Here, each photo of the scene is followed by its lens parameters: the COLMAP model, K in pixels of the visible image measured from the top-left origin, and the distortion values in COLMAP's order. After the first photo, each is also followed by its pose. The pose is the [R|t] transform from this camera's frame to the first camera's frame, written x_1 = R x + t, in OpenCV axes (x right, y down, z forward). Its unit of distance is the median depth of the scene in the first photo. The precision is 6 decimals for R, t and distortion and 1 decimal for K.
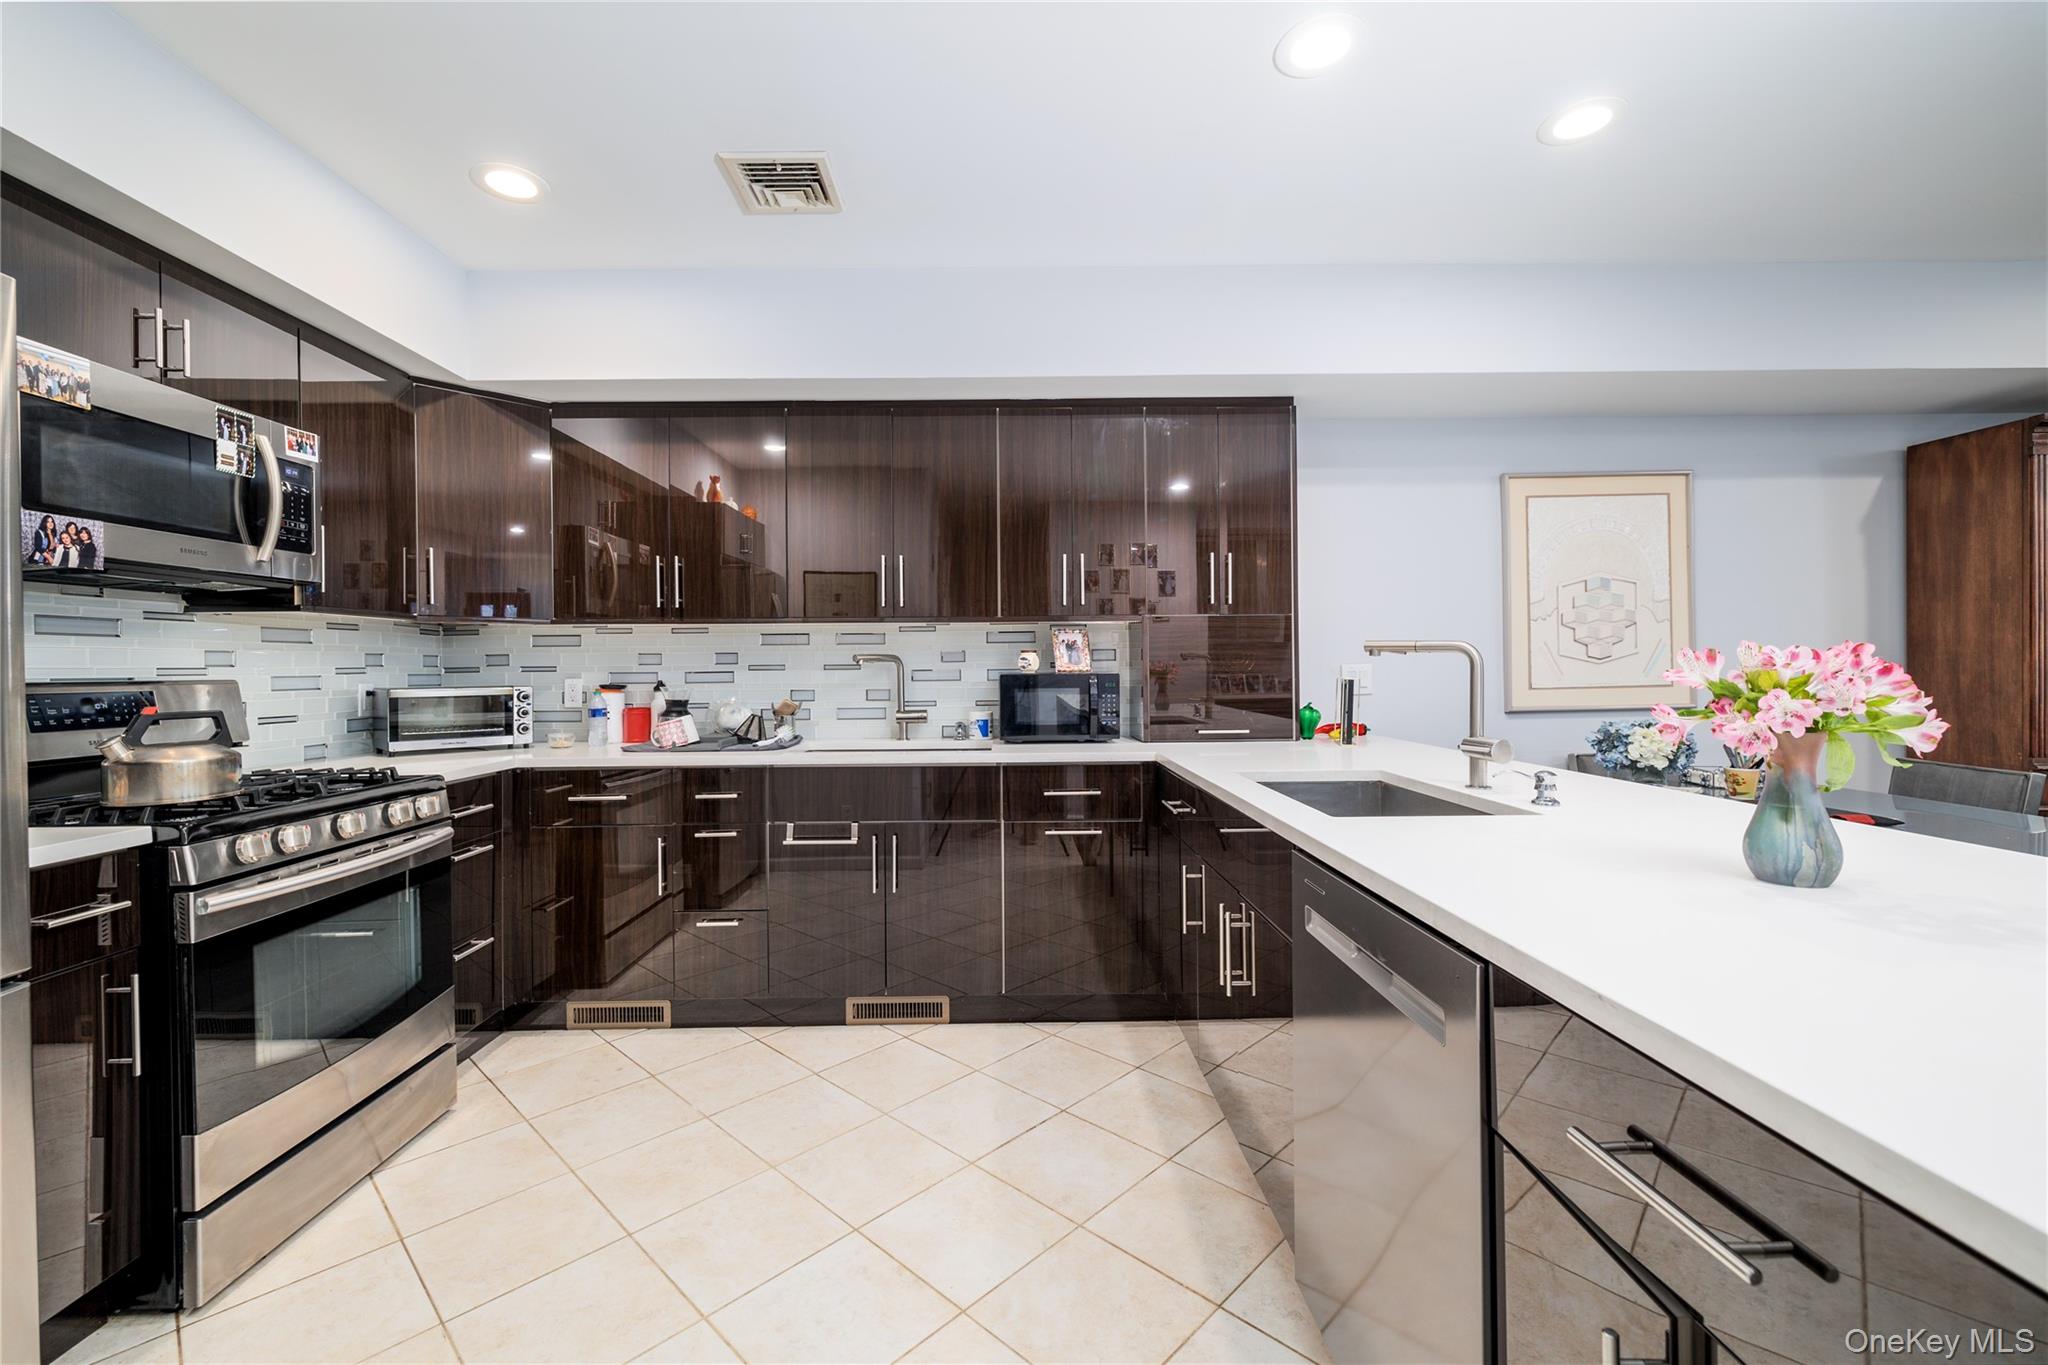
lens RADIAL K [[861.3, 0, 1014.7], [0, 861.3, 674.3], [0, 0, 1]] dist [-0.001779, 0.001209]
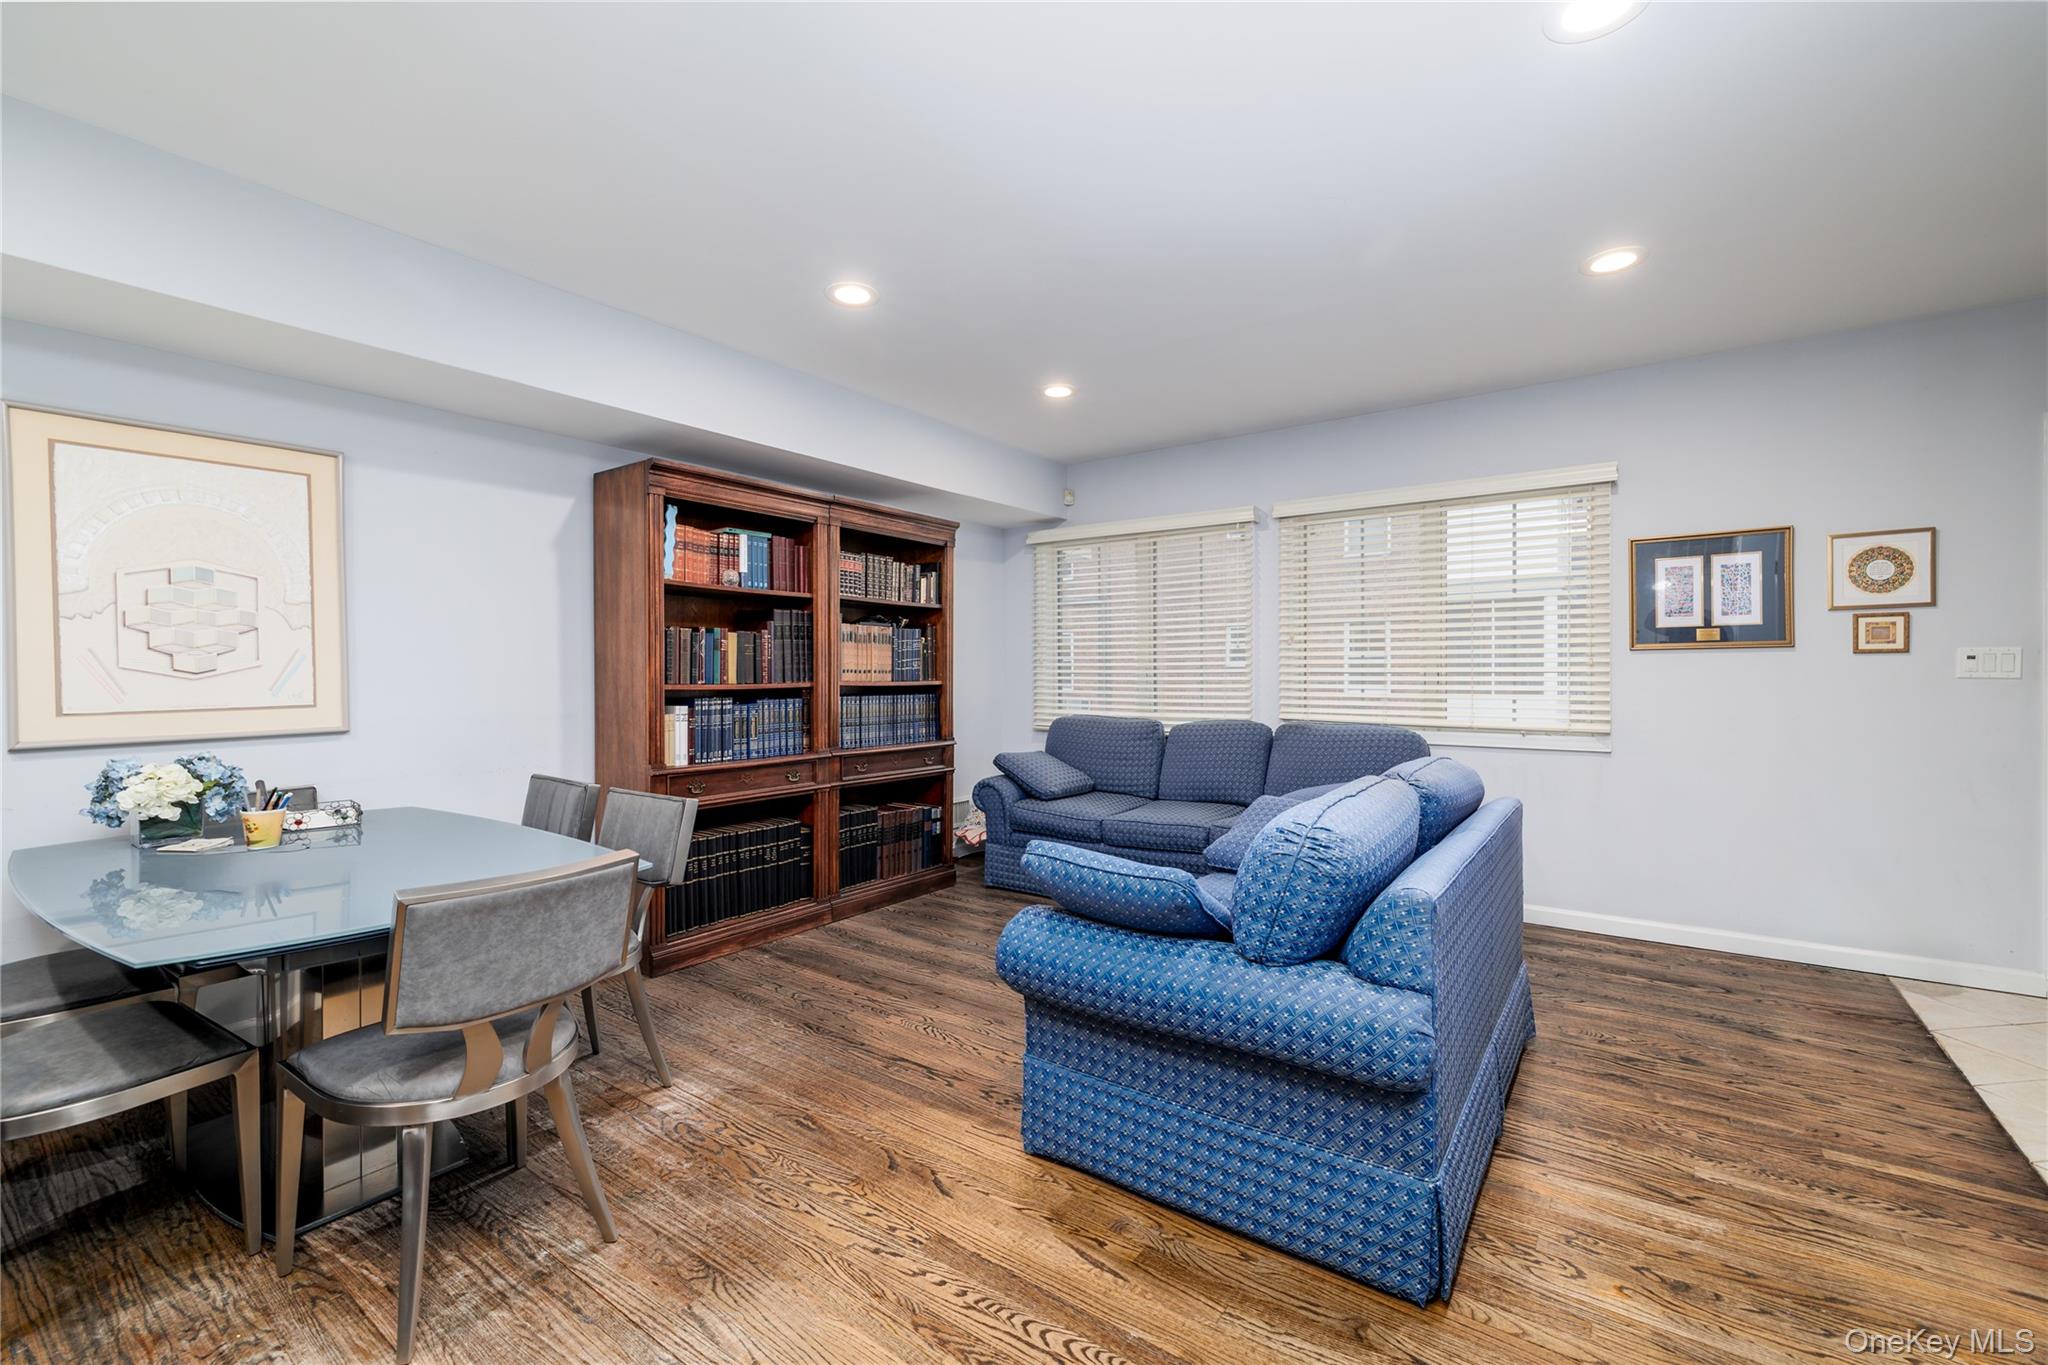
lens RADIAL K [[861.3, 0, 1014.7], [0, 861.3, 674.3], [0, 0, 1]] dist [-0.001779, 0.001209]
pose [[0.609299, 0.005336, 0.792923, 0.638163], [0.004459, 0.999938, -0.010155, -0.007169], [-0.792928, 0.009723, 0.609238, -0.054871]]
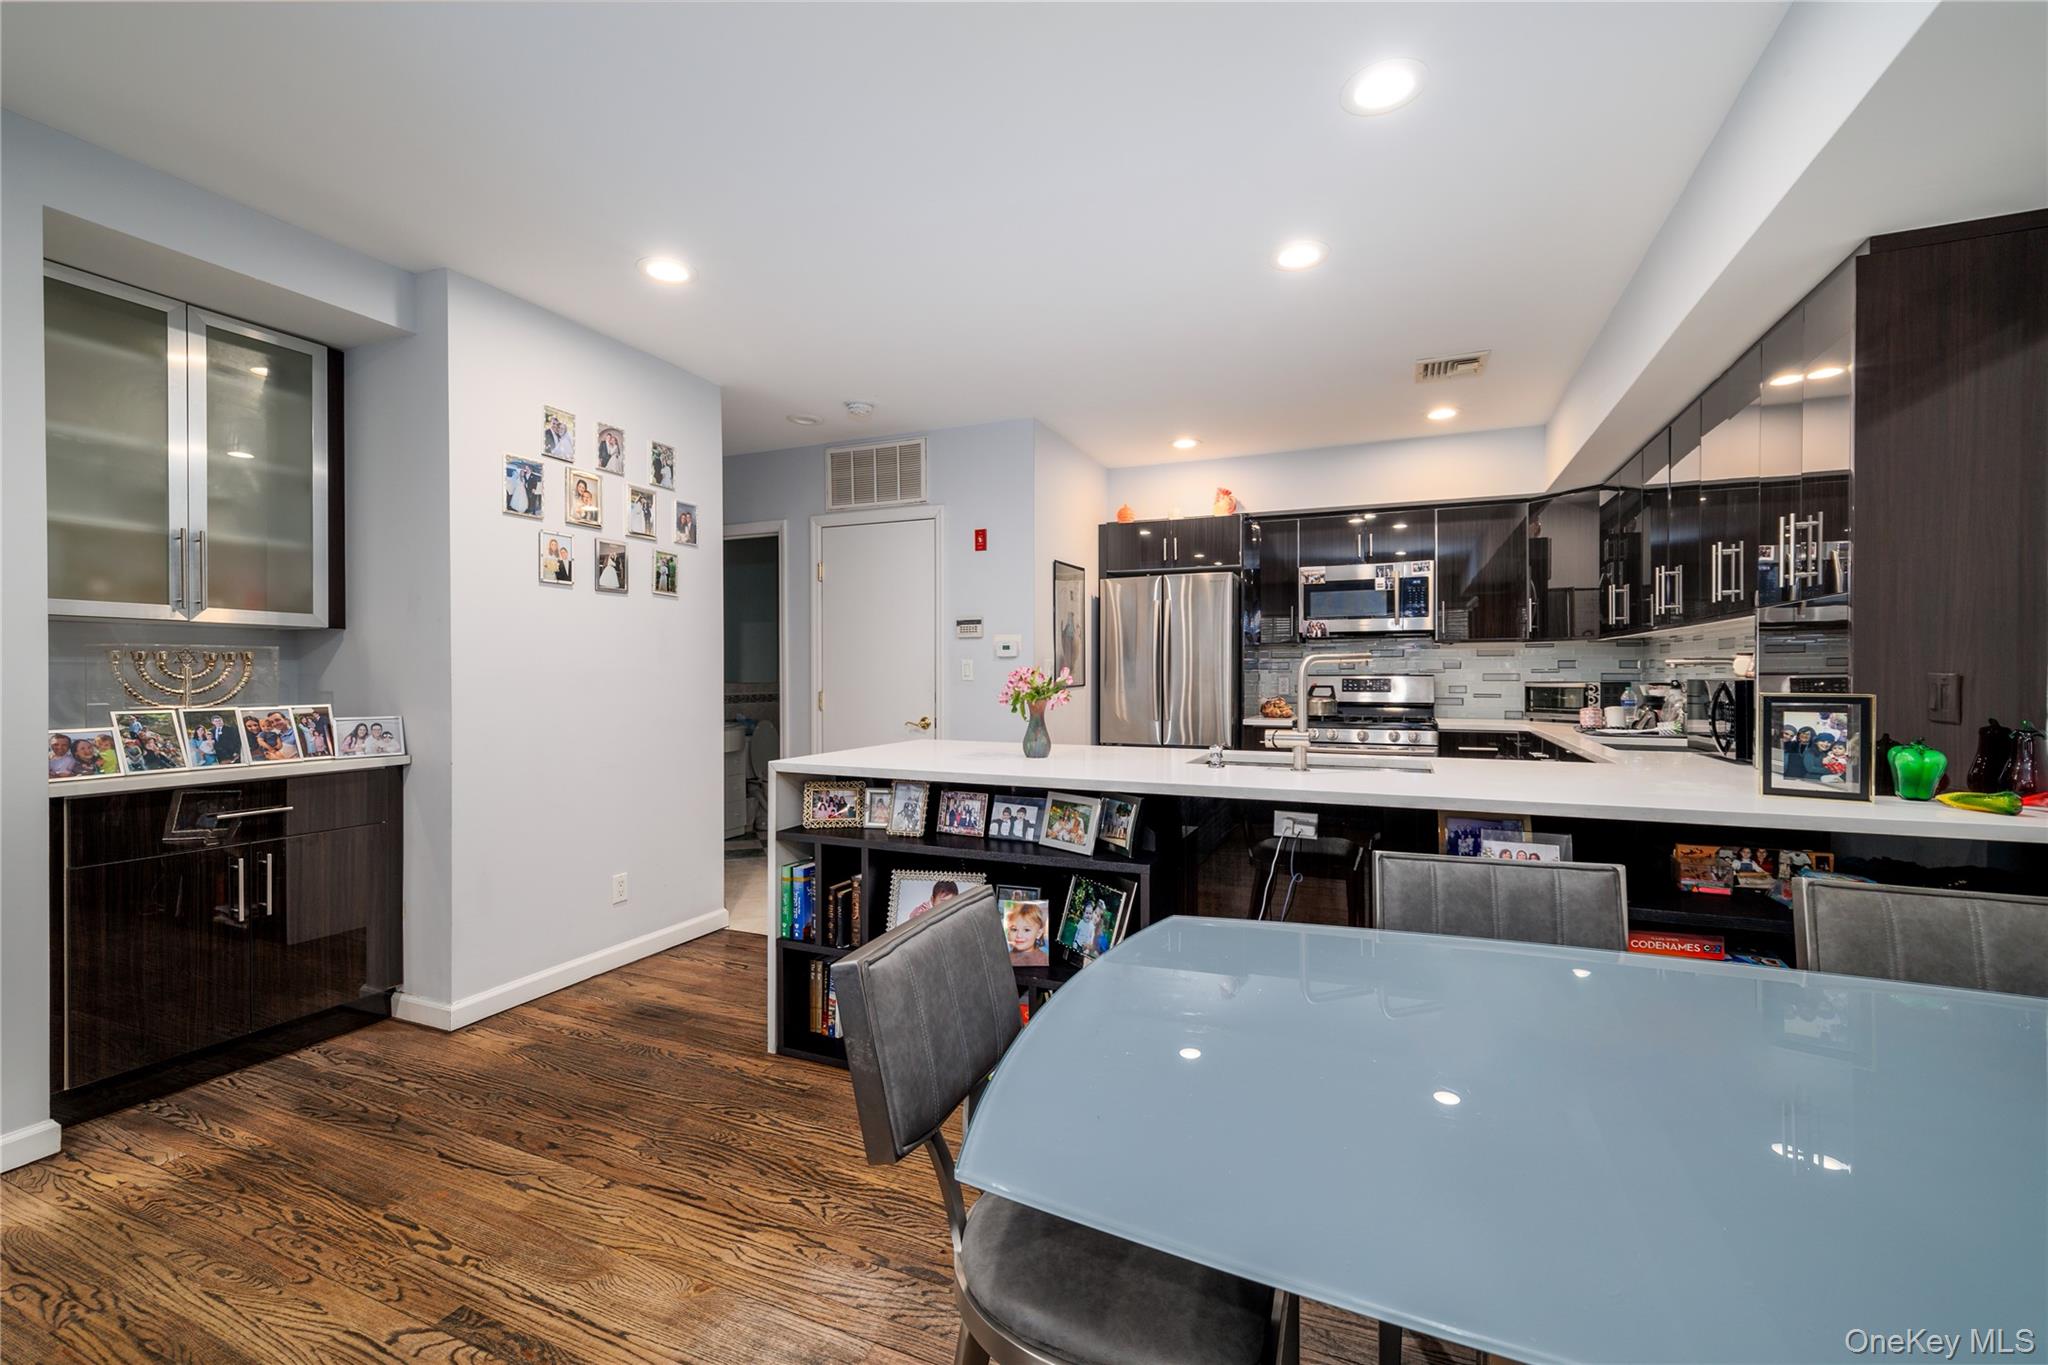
lens RADIAL K [[863.0, 0, 1024.0], [0, 863.0, 682.5], [0, 0, 1]] dist [-0.002717, 0.000020]
pose [[-0.410964, 0.020312, -0.911425, 1.289637], [-0.002345, 0.999725, 0.023338, -0.019089], [0.911649, 0.011728, -0.410803, 0.795301]]
